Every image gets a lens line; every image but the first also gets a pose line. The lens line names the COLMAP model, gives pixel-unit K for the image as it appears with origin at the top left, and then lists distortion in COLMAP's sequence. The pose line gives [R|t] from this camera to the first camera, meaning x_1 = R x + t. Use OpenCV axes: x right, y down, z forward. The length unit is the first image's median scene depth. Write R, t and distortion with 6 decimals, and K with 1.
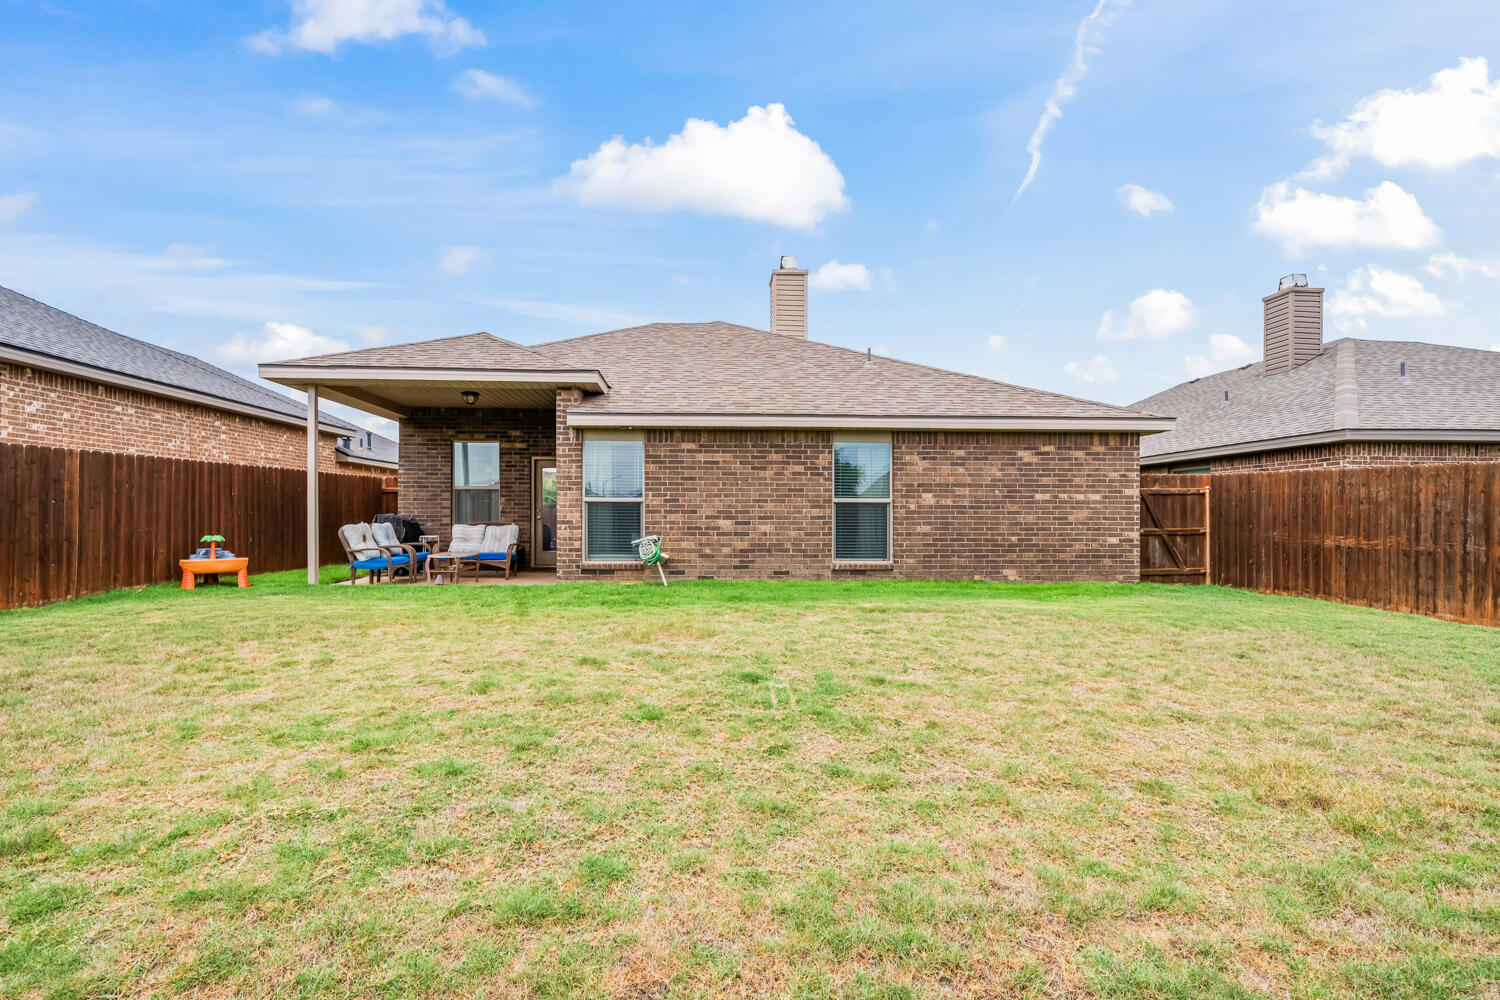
lens RADIAL K [[715.6, 0, 750.0], [0, 715.6, 500.0], [0, 0, 1]] dist [-0.001546, -0.000001]
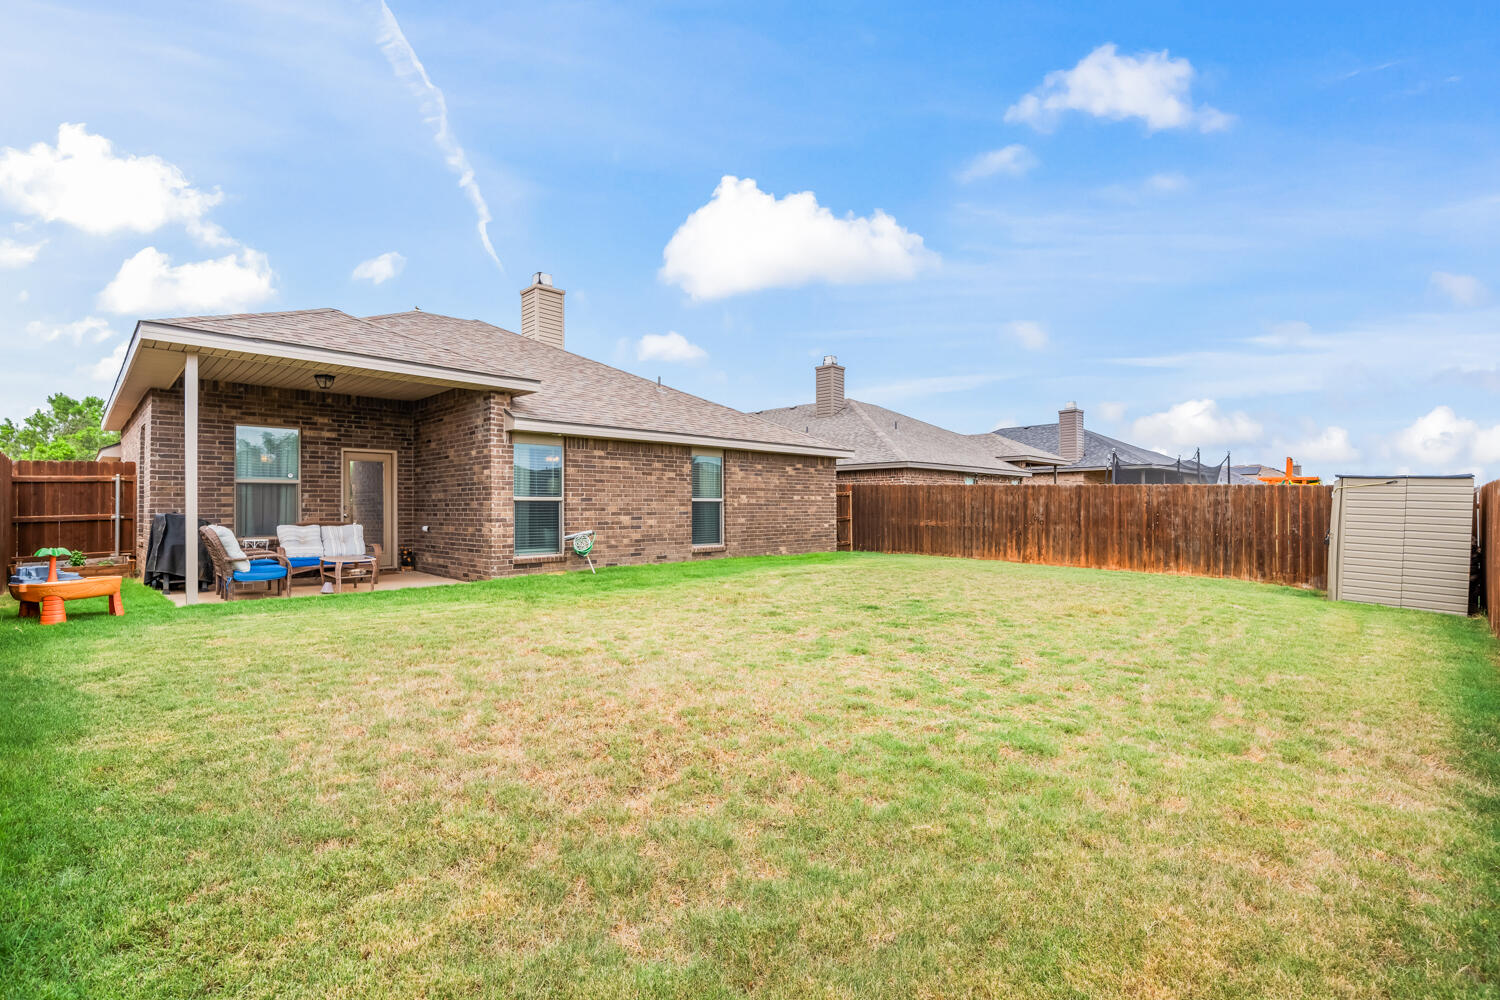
lens RADIAL K [[715.6, 0, 750.0], [0, 715.6, 500.0], [0, 0, 1]] dist [-0.001546, -0.000001]
pose [[0.706085, 0.001918, 0.708125, -0.736460], [-0.013154, 0.999859, 0.010408, -0.014219], [-0.708005, -0.016663, 0.706011, 0.000663]]
